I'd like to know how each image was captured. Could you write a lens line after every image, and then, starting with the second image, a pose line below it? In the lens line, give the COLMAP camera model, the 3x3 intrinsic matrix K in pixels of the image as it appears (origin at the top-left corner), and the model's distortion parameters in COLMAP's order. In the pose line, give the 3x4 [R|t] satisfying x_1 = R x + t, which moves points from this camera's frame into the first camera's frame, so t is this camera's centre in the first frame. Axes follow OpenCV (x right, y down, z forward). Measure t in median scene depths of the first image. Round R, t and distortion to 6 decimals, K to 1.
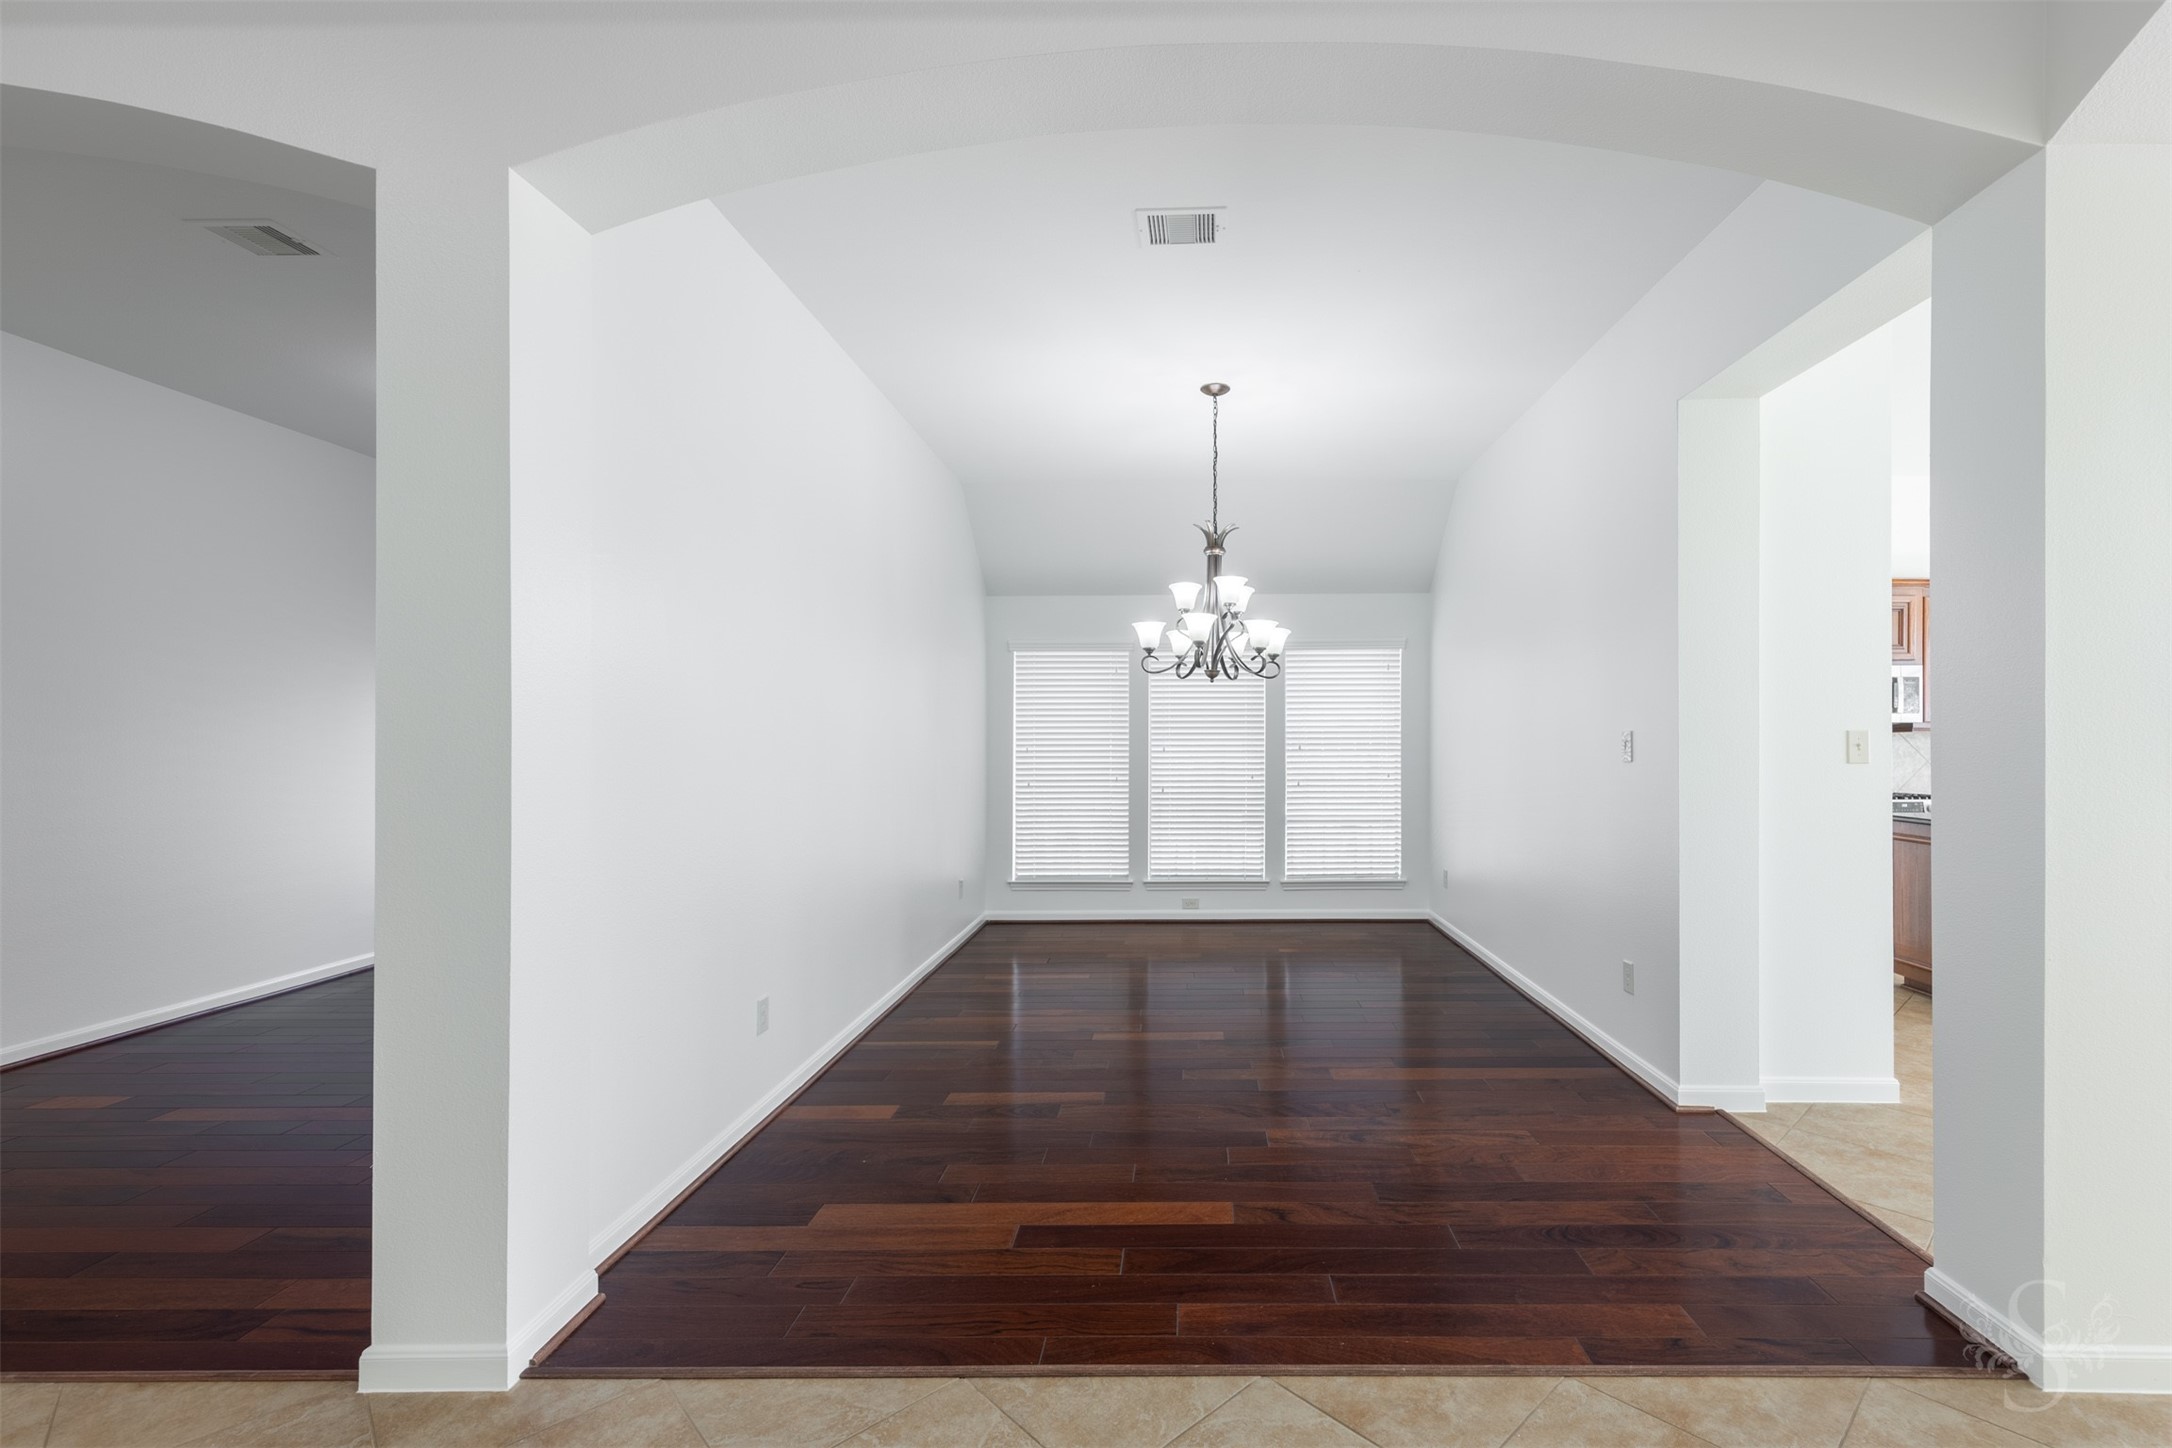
lens RADIAL K [[950.2, 0, 1102.1], [0, 950.2, 735.0], [0, 0, 1]] dist [0.001658, 0.000618]
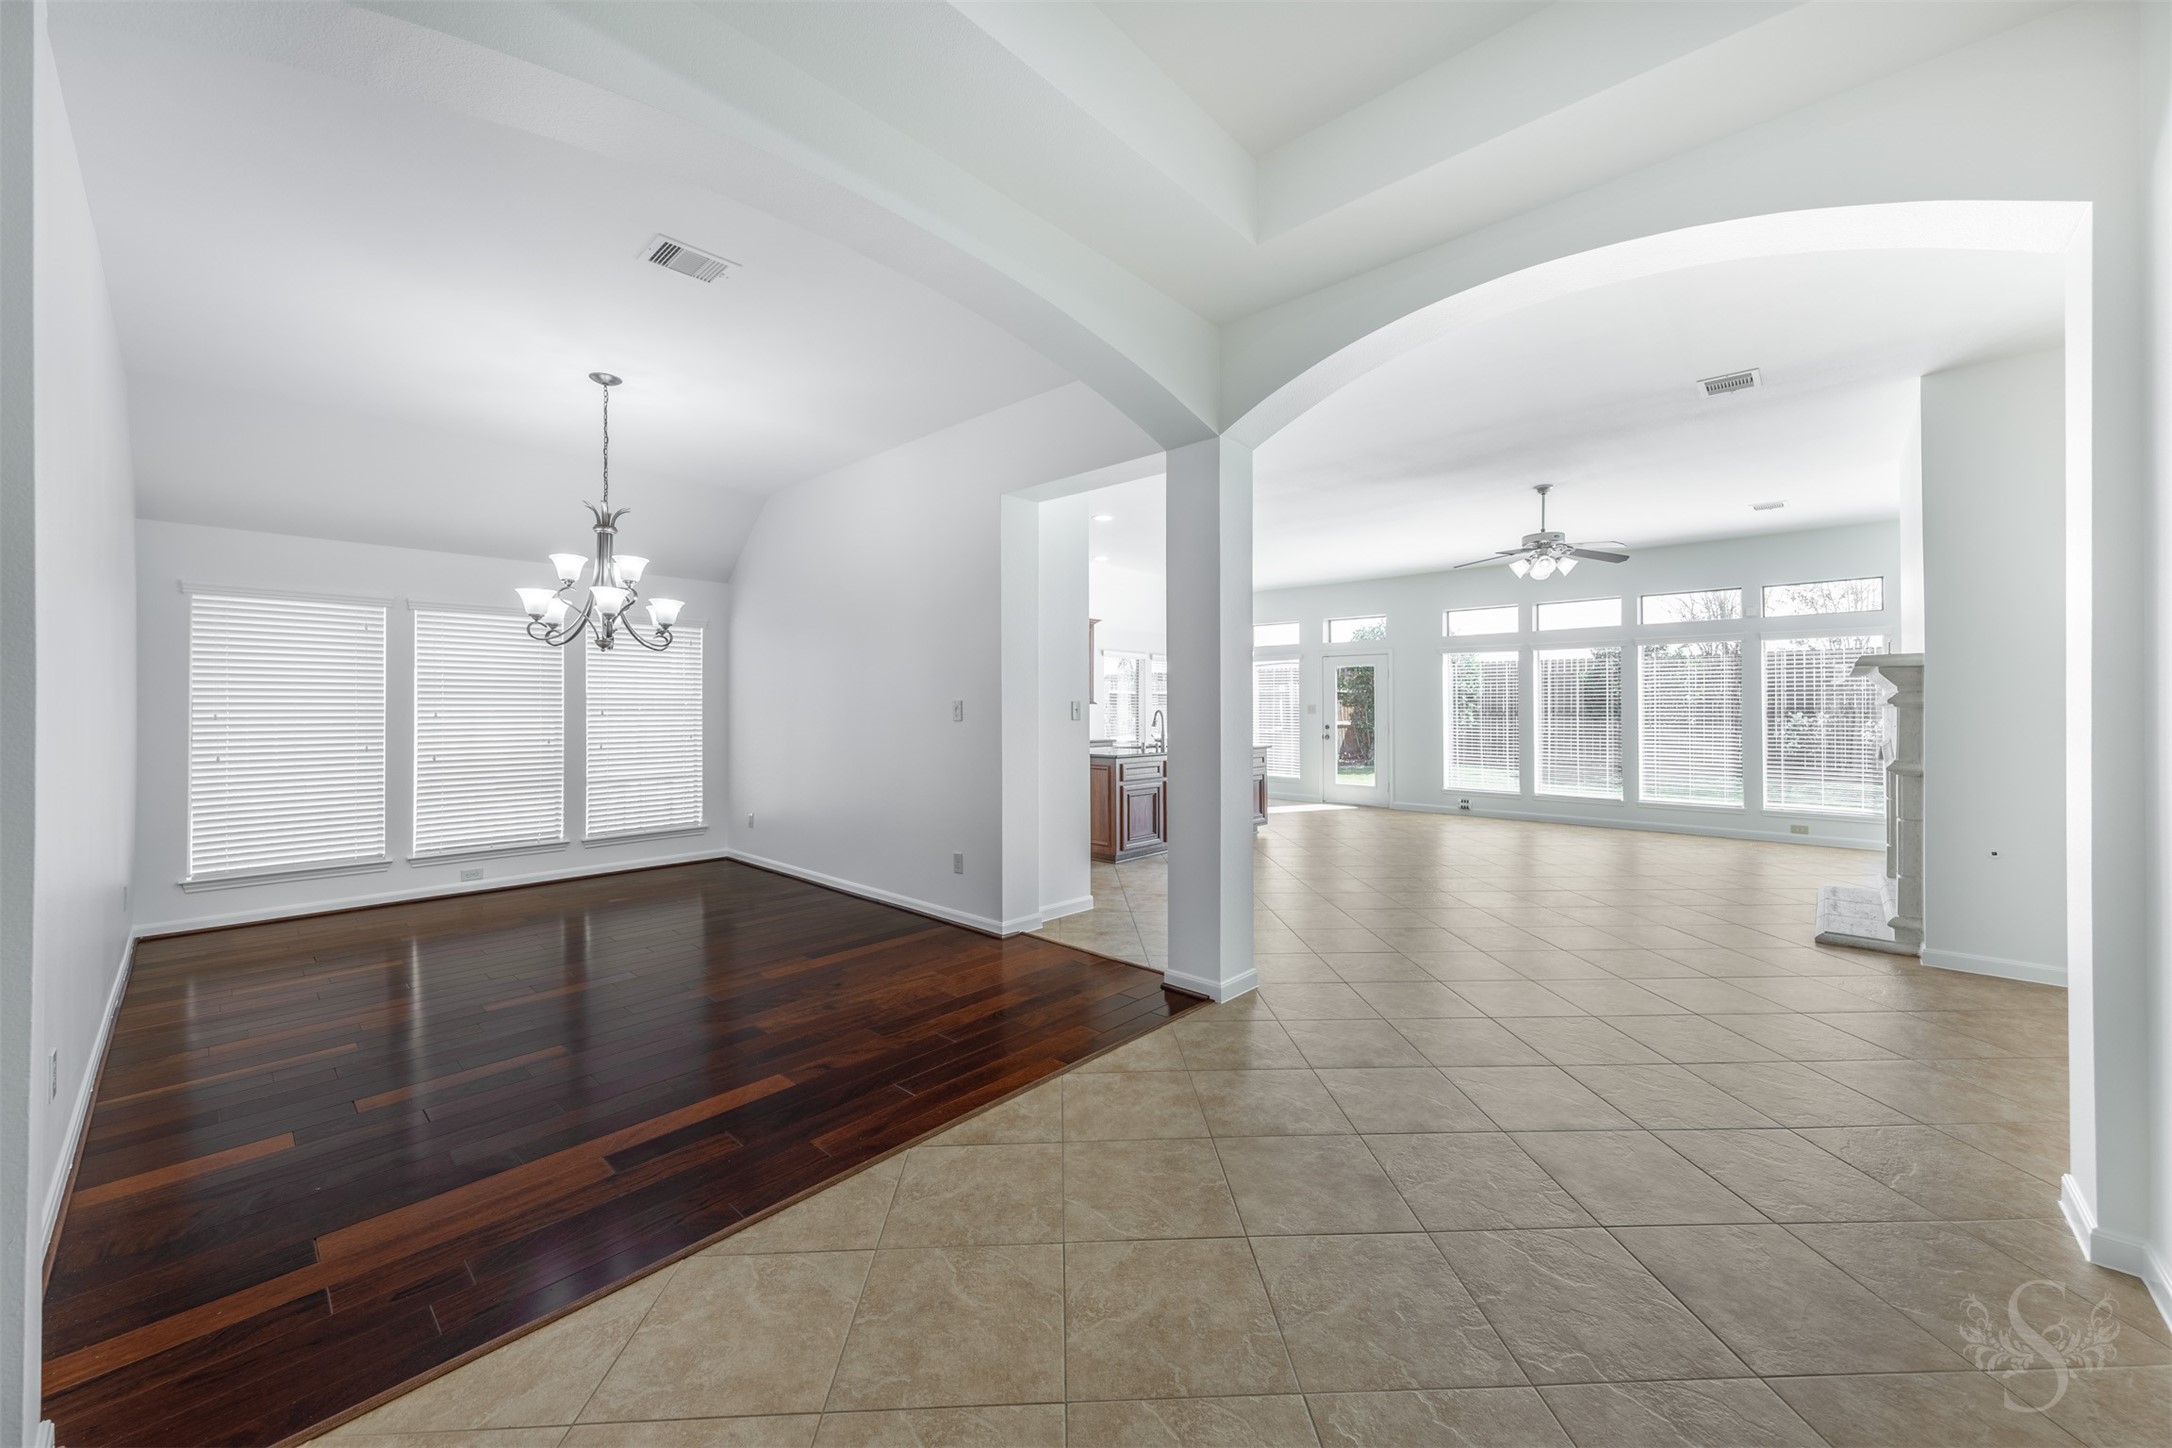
lens RADIAL K [[791.0, 0, 1079.5], [0, 791.0, 702.3], [0, 0, 1]] dist [-0.002532, -0.000390]
pose [[0.680833, 0.006567, 0.732409, -0.286616], [-0.006573, 0.999974, -0.002856, 0.000496], [-0.732409, -0.002870, 0.680859, -0.000281]]
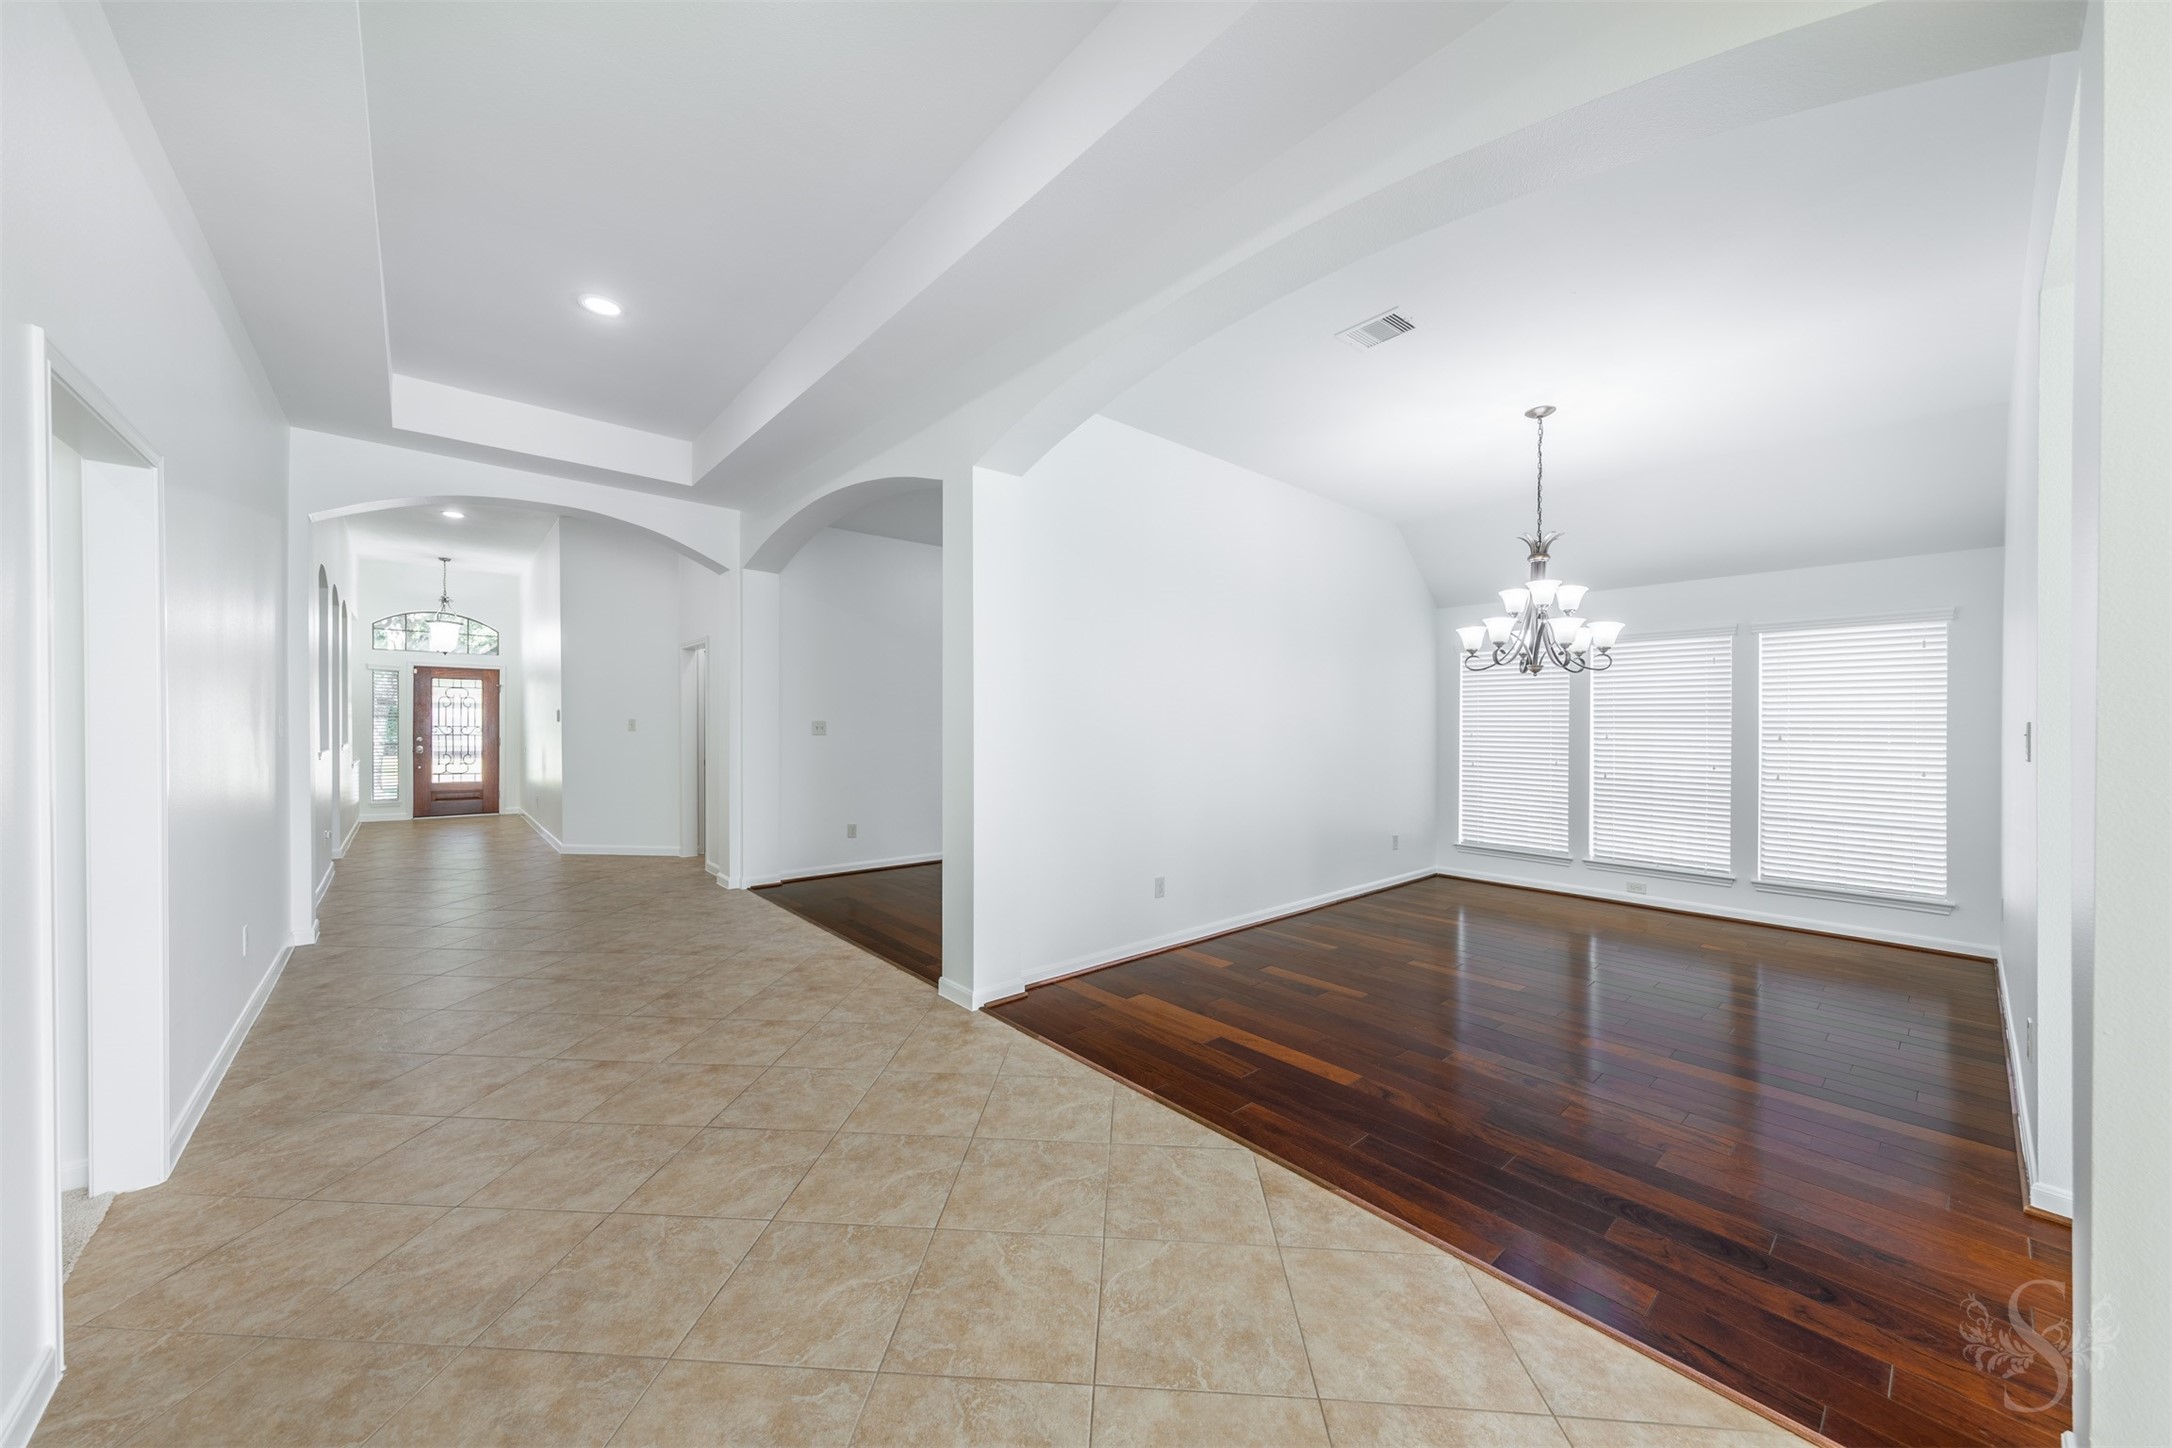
lens RADIAL K [[757.0, 0, 1067.9], [0, 757.0, 732.3], [0, 0, 1]] dist [0.002791, 0.000195]
pose [[0.657165, 0.019663, -0.753490, 0.509654], [-0.006829, 0.999774, 0.020134, -0.004926], [0.753715, -0.008086, 0.657151, -0.000219]]
